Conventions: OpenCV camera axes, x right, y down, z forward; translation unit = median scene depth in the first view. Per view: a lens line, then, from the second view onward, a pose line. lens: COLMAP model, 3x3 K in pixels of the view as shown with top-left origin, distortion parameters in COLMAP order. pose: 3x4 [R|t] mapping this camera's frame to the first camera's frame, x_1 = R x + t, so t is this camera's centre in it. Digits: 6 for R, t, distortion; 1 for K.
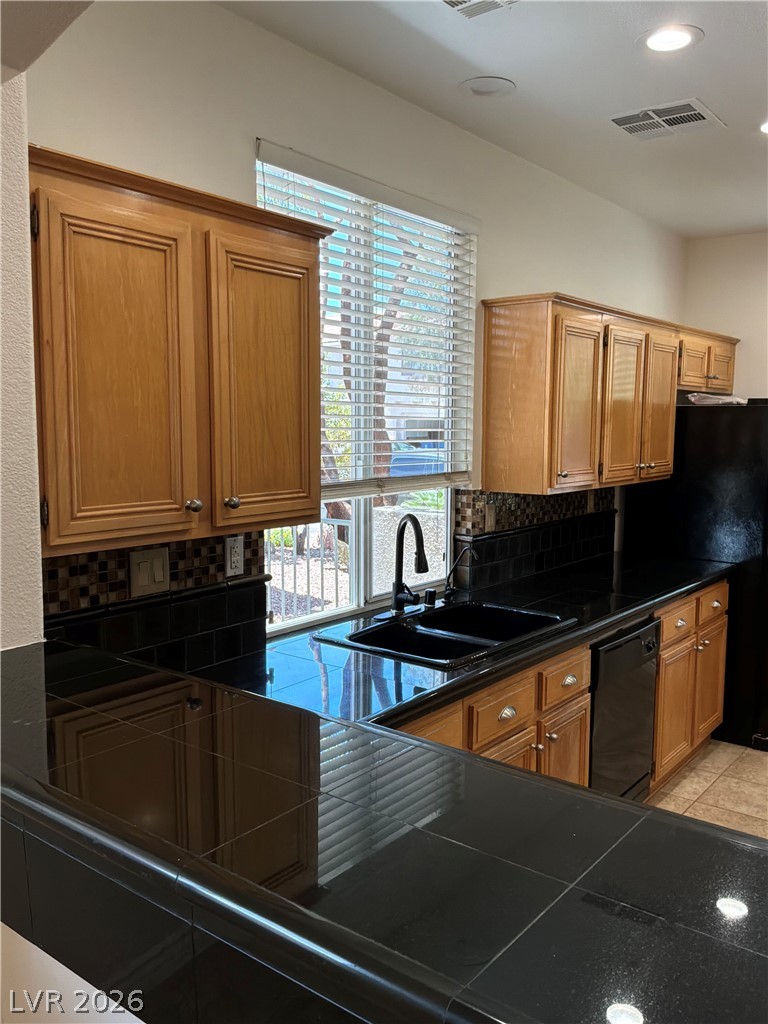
lens RADIAL K [[847.0, 0, 384.0], [0, 847.0, 512.0], [0, 0, 1]] dist [0.113056, -0.202662]
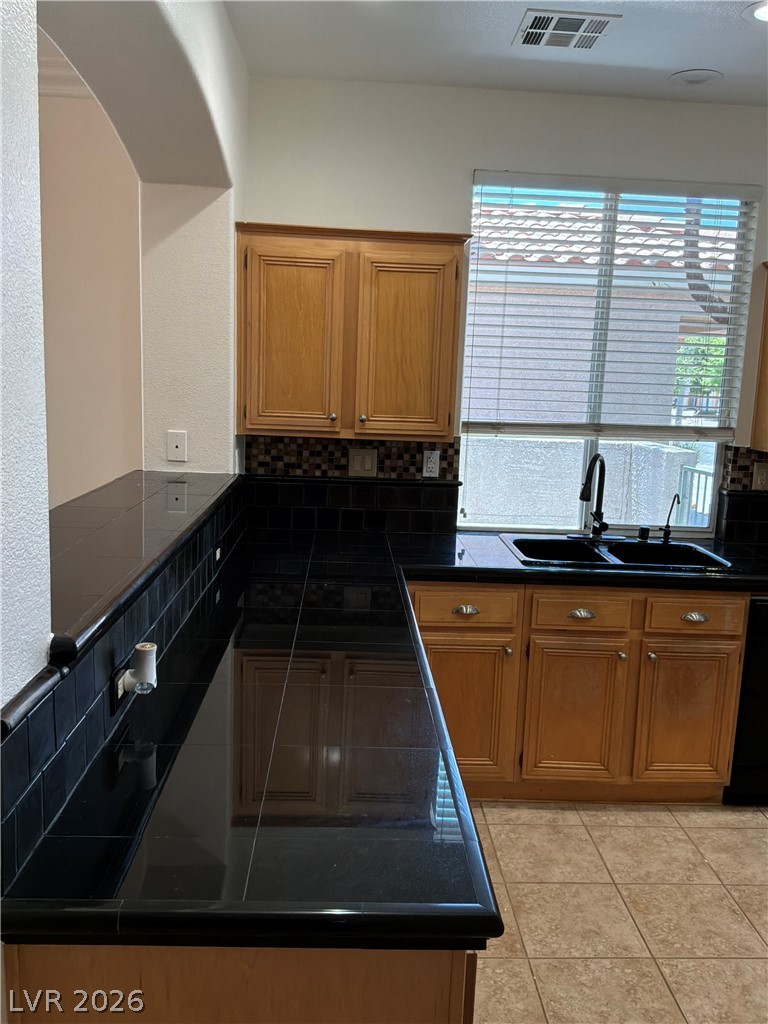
lens RADIAL K [[847.0, 0, 384.0], [0, 847.0, 512.0], [0, 0, 1]] dist [0.113056, -0.202662]
pose [[0.651014, 0.144658, -0.745154, 0.918452], [-0.115139, 0.989133, 0.091430, 0.010286], [0.750282, 0.026274, 0.660595, -0.029130]]
